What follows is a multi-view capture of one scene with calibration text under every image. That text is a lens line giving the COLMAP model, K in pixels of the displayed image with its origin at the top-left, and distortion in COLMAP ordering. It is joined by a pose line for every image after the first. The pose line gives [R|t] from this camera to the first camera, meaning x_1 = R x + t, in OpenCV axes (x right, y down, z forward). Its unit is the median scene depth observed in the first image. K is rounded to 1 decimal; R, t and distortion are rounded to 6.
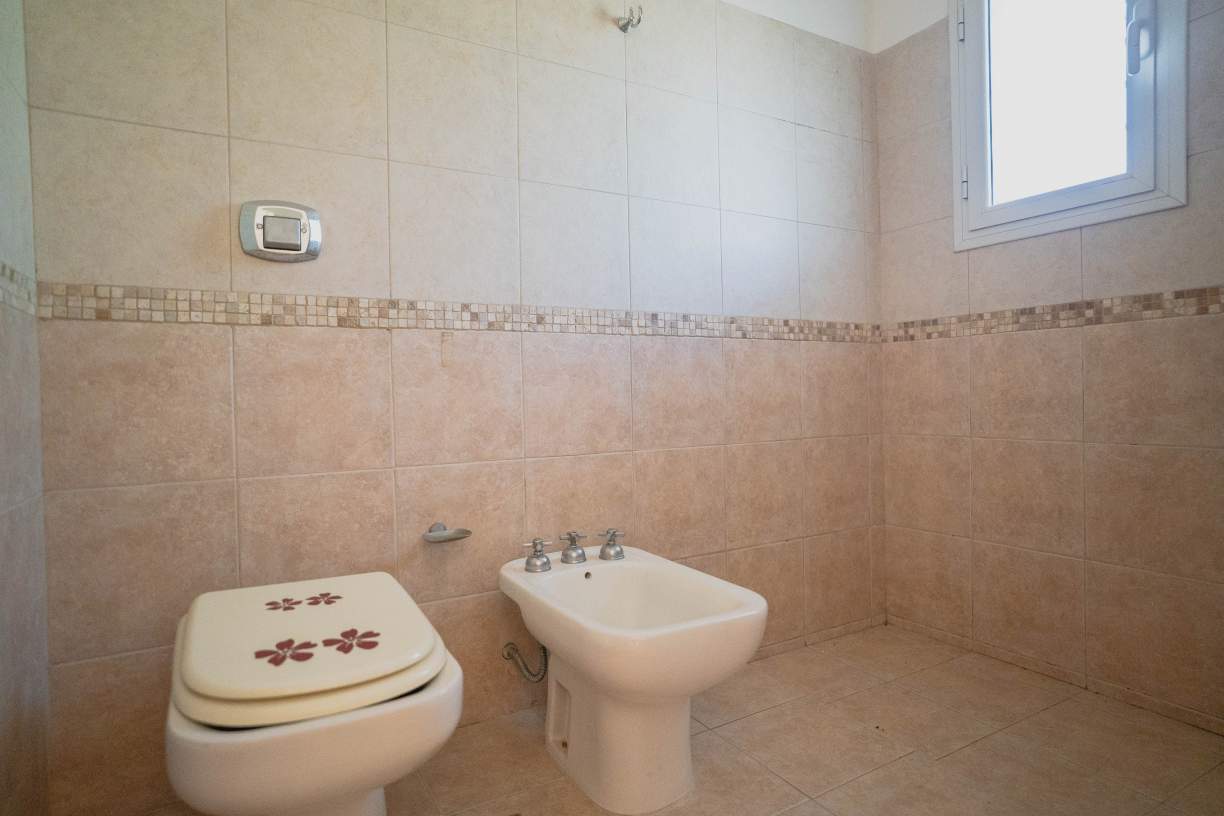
lens RADIAL K [[670.6, 0, 612.0], [0, 670.6, 408.0], [0, 0, 1]] dist [-0.056225, 0.038192]
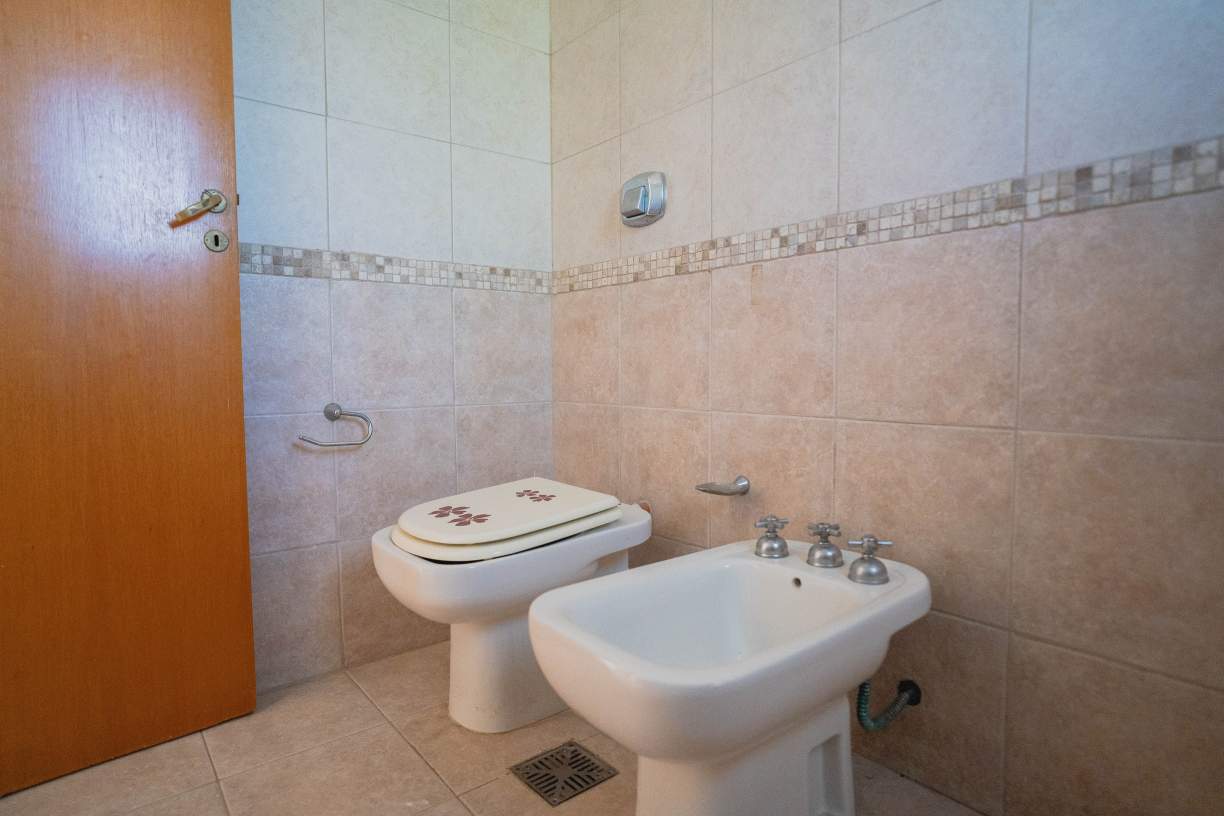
lens RADIAL K [[670.6, 0, 612.0], [0, 670.6, 408.0], [0, 0, 1]] dist [-0.056225, 0.038192]
pose [[0.156753, 0.076960, -0.984635, 0.593750], [-0.018163, 0.997015, 0.075036, 0.012103], [0.987471, 0.006121, 0.157683, 0.655334]]
